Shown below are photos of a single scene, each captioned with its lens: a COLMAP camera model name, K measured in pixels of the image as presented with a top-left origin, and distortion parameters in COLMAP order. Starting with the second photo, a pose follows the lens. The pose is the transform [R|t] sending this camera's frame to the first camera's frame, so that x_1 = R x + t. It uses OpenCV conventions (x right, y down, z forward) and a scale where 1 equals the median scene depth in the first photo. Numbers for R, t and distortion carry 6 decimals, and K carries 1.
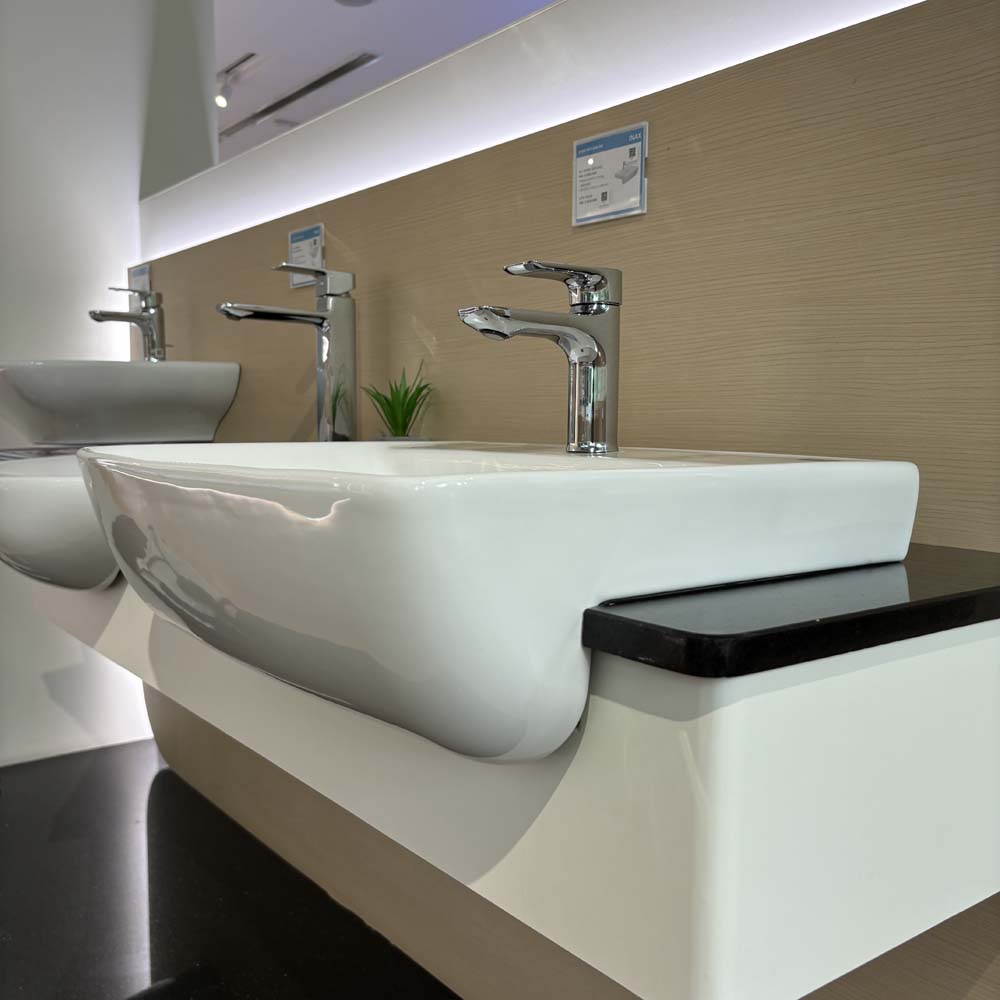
lens RADIAL K [[1019.7, 0, 500.0], [0, 1019.7, 500.0], [0, 0, 1]] dist [-0.011611, 0.007064]
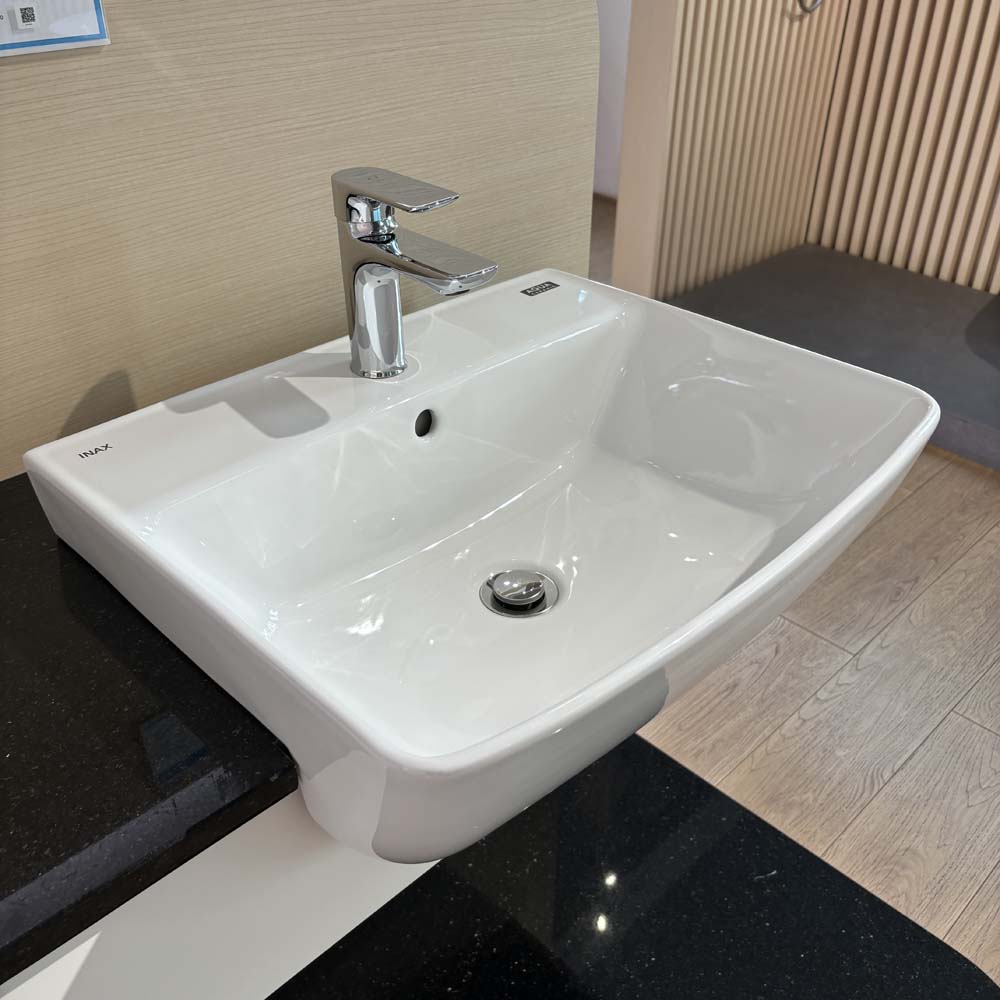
lens RADIAL K [[1019.7, 0, 500.0], [0, 1019.7, 500.0], [0, 0, 1]] dist [-0.011611, 0.007064]
pose [[-0.116906, -0.546359, 0.829352, -0.634517], [0.087600, 0.826151, 0.556598, -0.376011], [-0.989272, 0.137721, -0.048721, 0.777206]]
